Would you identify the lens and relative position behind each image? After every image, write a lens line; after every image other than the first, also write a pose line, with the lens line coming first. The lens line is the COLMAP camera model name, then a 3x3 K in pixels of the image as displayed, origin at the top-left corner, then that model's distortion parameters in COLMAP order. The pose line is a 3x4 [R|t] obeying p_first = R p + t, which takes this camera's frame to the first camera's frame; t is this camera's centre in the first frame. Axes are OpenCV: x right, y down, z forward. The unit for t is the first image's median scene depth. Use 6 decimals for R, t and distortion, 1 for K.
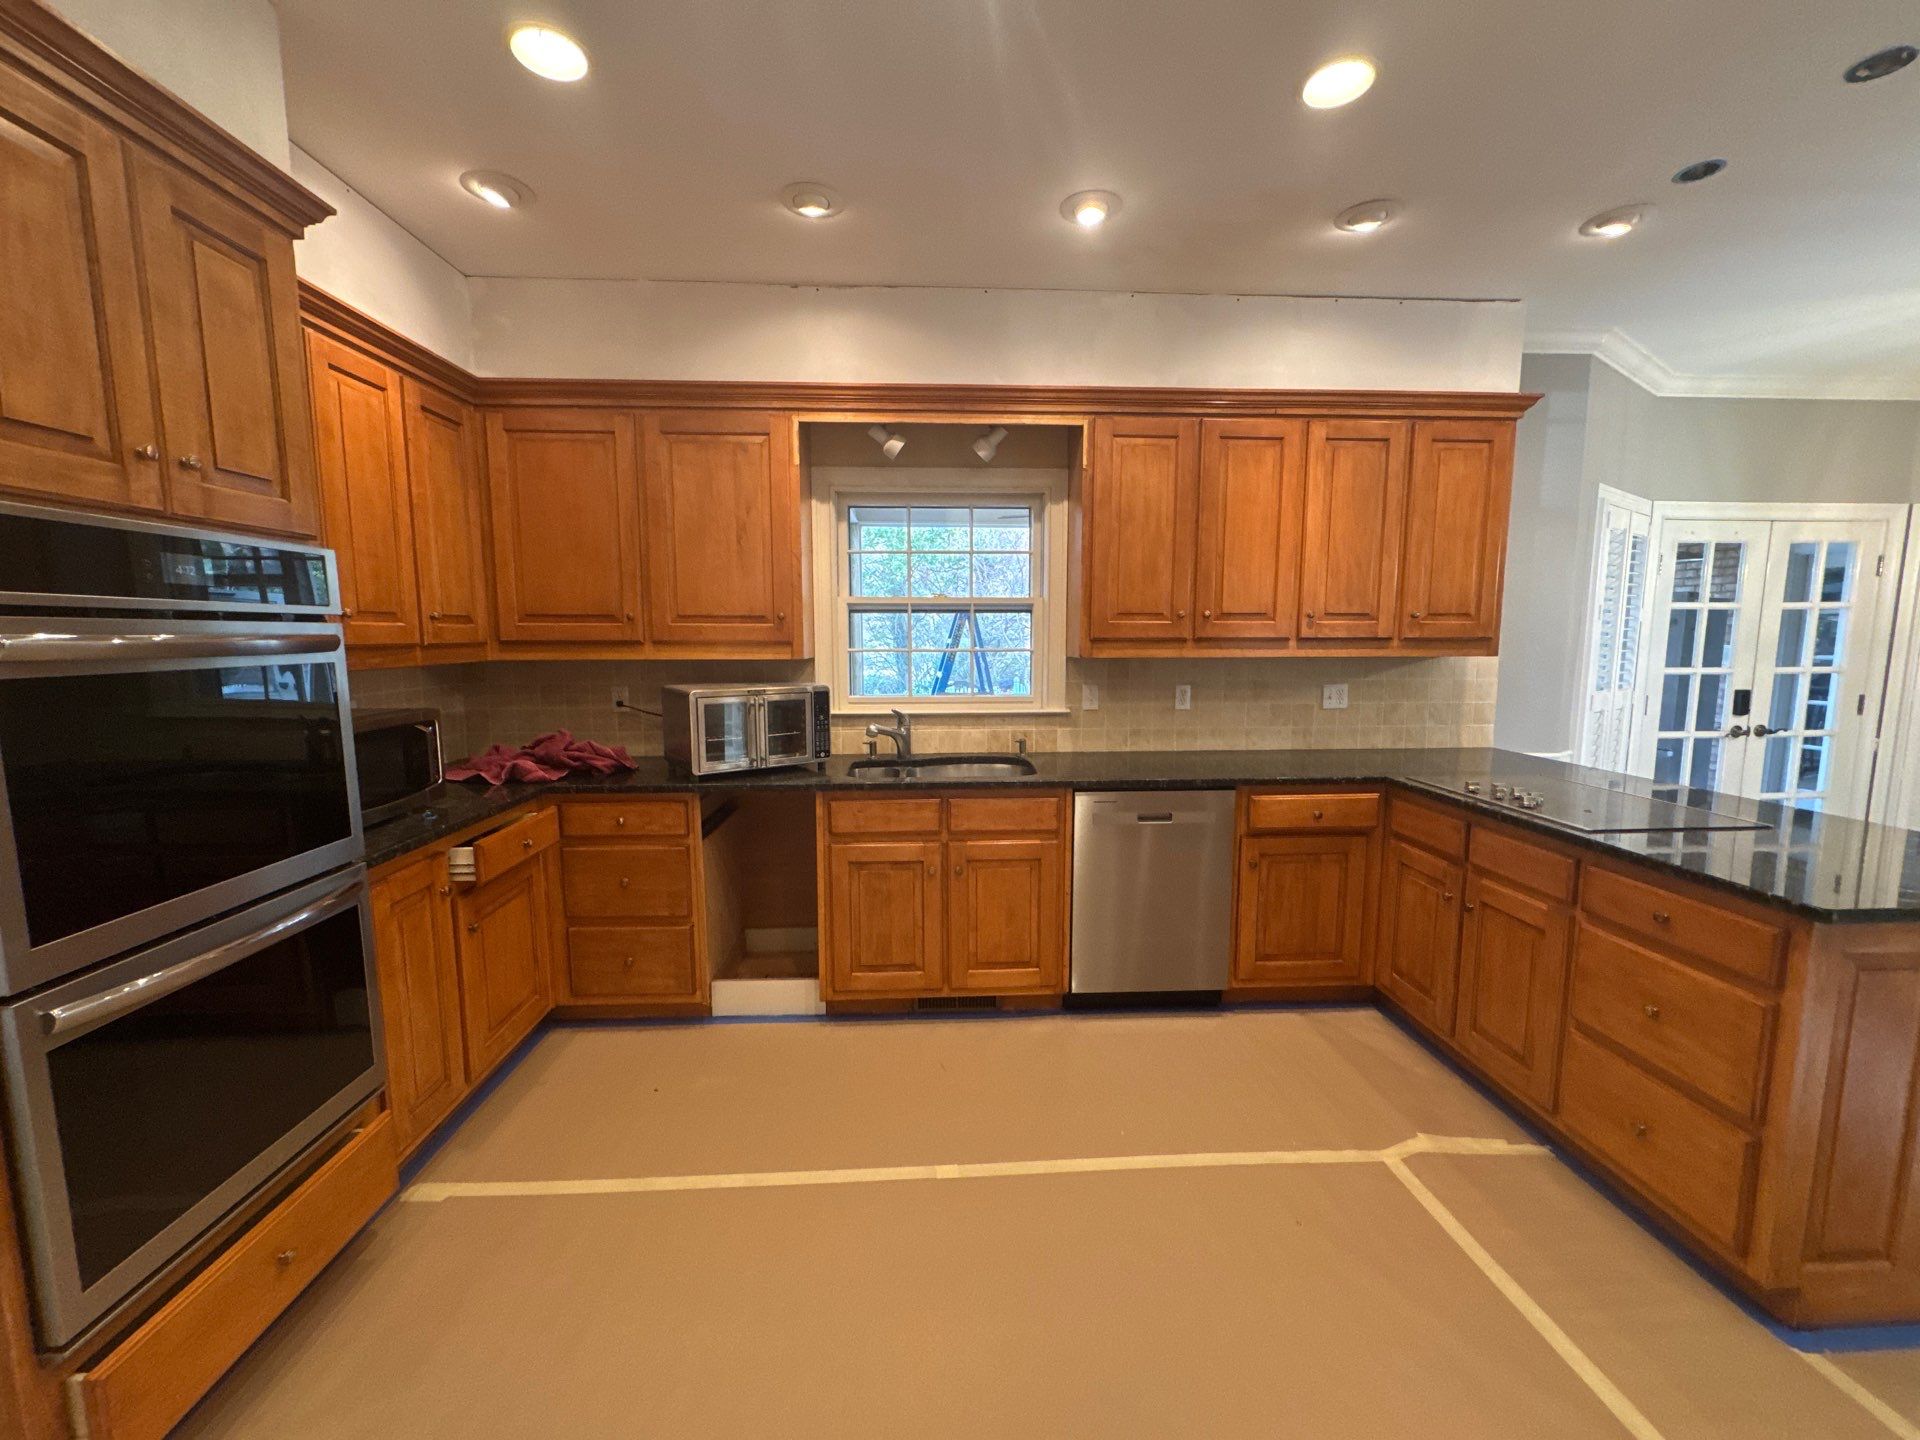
lens RADIAL K [[761.4, 0, 959.6], [0, 761.4, 718.0], [0, 0, 1]] dist [0.003353, 0.000764]
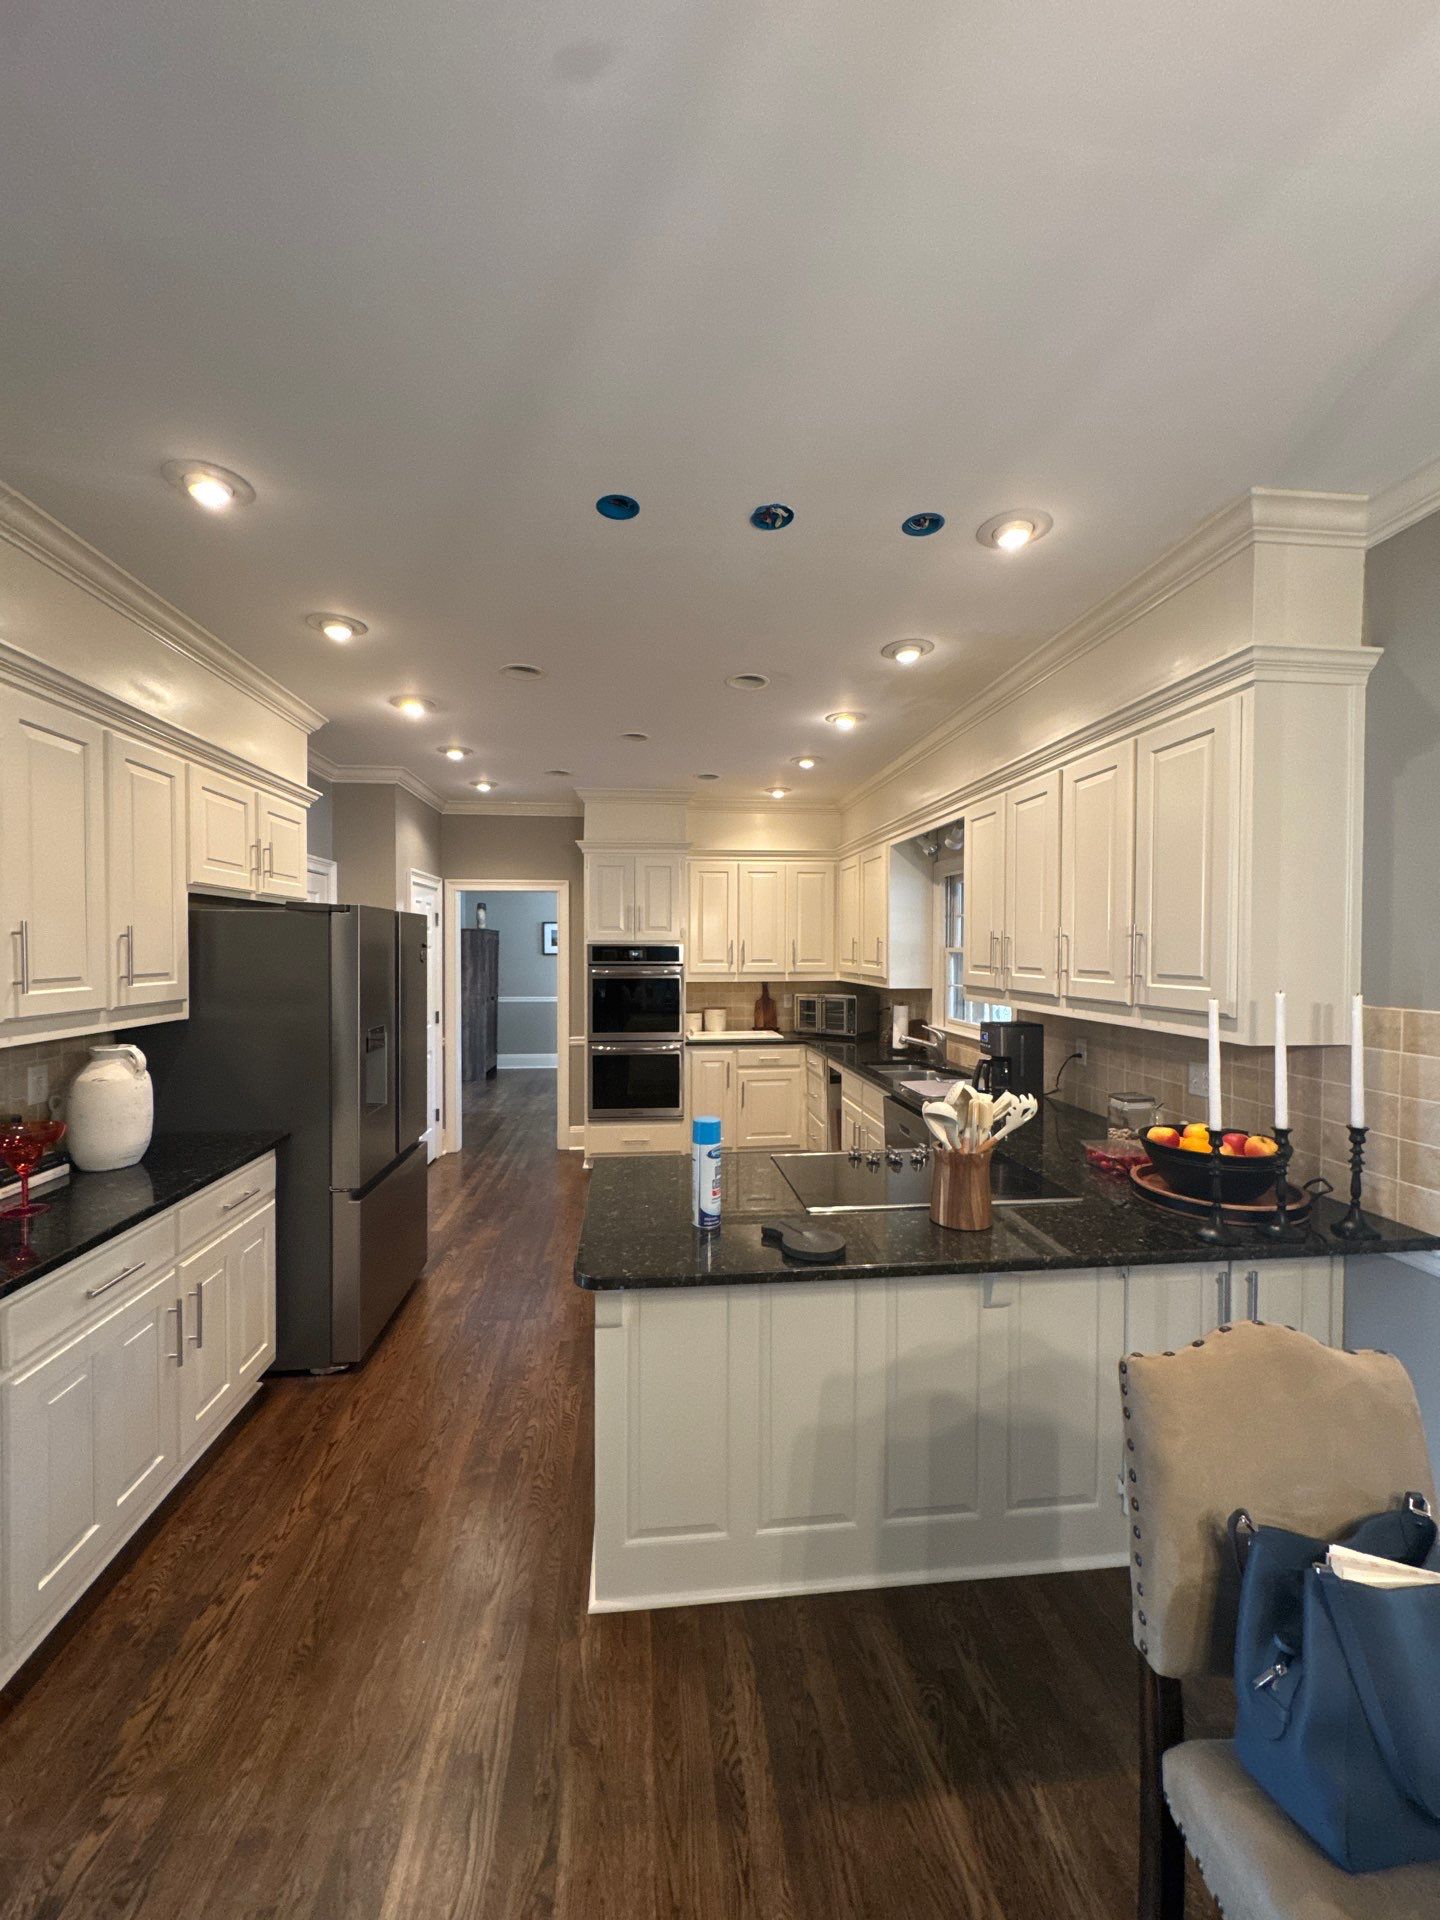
lens RADIAL K [[761.4, 0, 725.4], [0, 761.4, 955.4], [0, 0, 1]] dist [0.003353, 0.000764]
pose [[0.063335, 0.012318, -0.997916, 1.273140], [-0.110868, 0.993821, 0.005231, -0.107594], [0.991815, 0.110305, 0.064309, 0.504246]]
